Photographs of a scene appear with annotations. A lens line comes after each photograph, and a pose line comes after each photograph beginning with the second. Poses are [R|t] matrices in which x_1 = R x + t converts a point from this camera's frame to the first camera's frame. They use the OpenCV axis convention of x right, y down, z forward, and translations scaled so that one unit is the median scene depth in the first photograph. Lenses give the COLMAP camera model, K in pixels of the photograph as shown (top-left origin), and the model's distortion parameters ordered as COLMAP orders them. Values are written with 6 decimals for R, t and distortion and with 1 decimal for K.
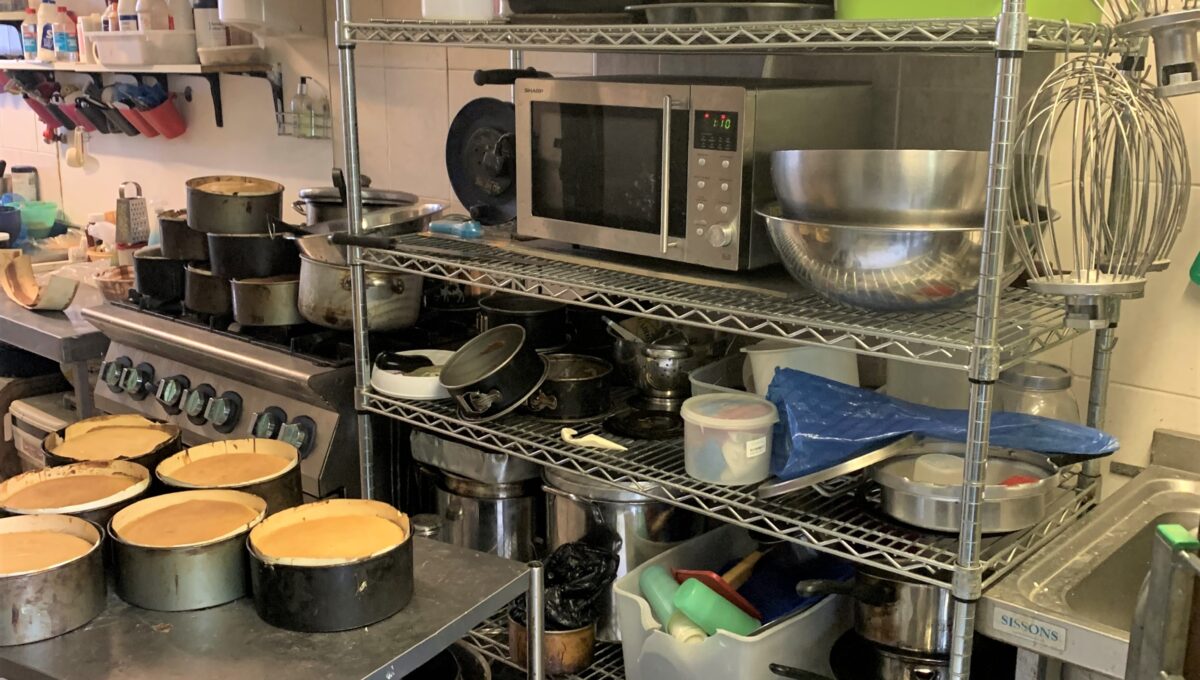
lens RADIAL K [[1207.5, 0, 600.8], [0, 1207.5, 319.9], [0, 0, 1]] dist [-0.005568, -0.003334]
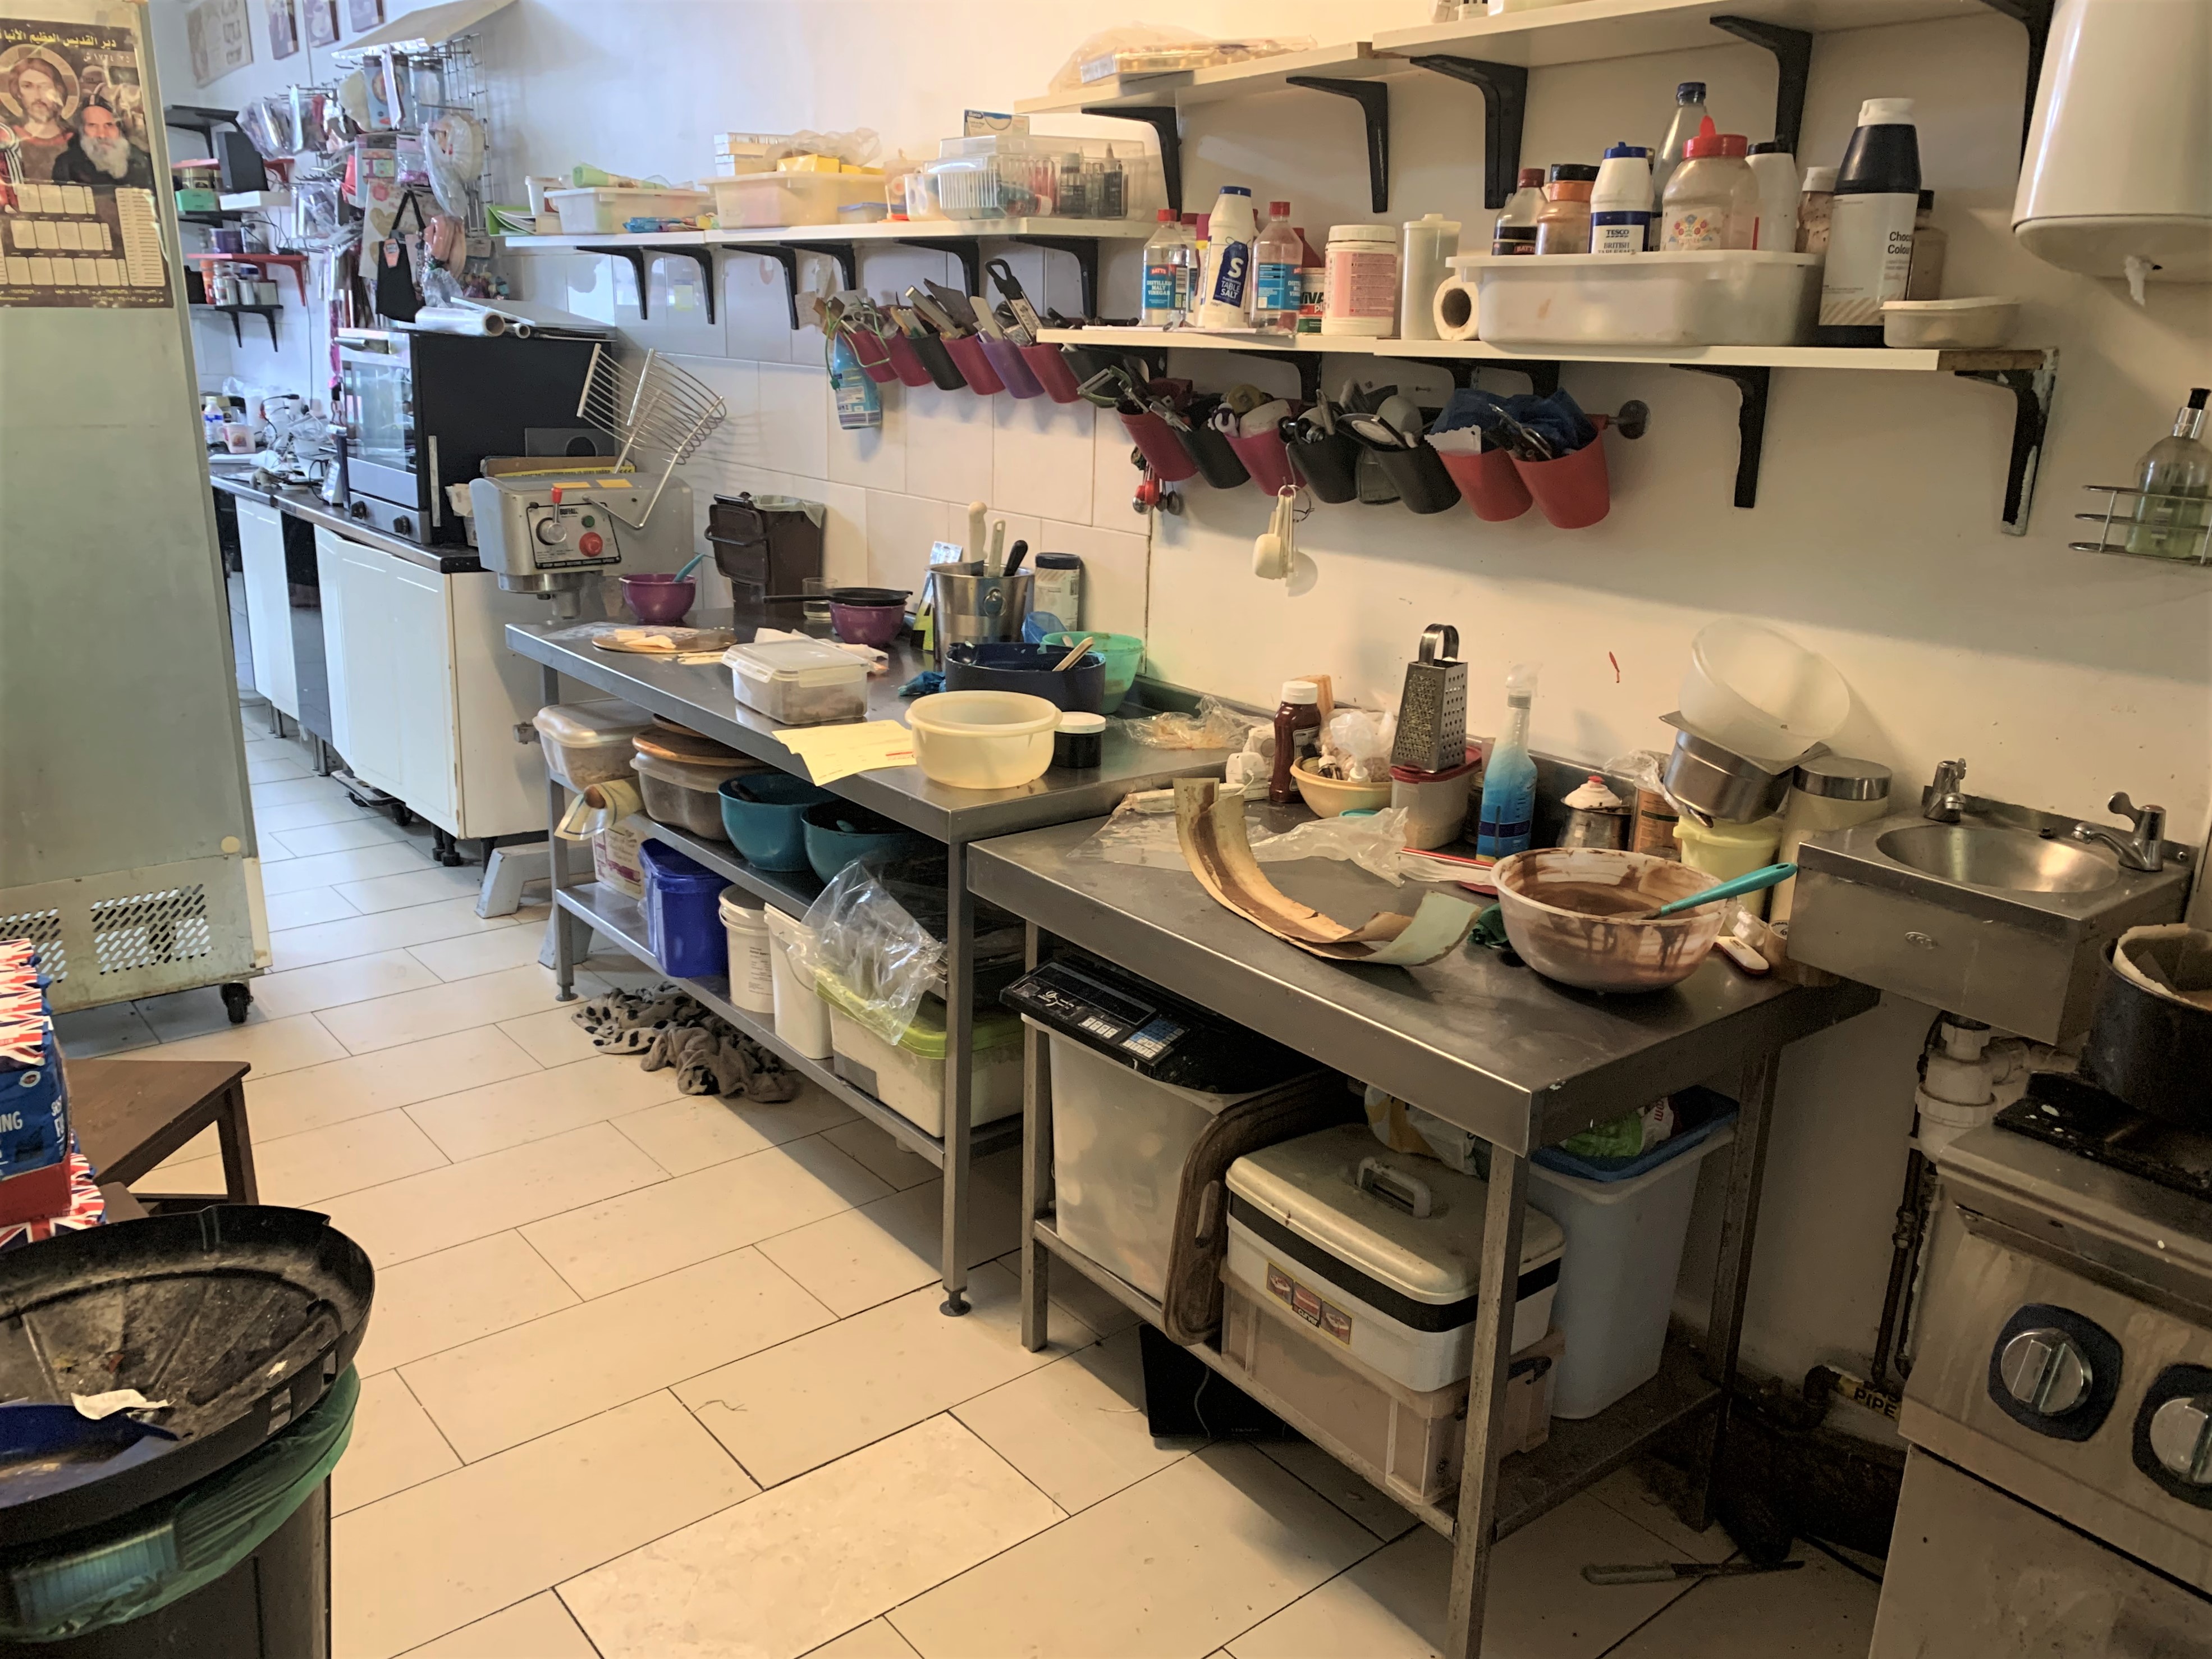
lens RADIAL K [[1713.4, 0, 1106.0], [0, 1713.4, 829.5], [0, 0, 1]] dist [0.003556, -0.000406]
pose [[0.986639, 0.061792, -0.150746, -0.405452], [-0.052231, 0.996413, 0.066581, -0.075204], [0.154320, -0.057818, 0.986328, 0.377741]]
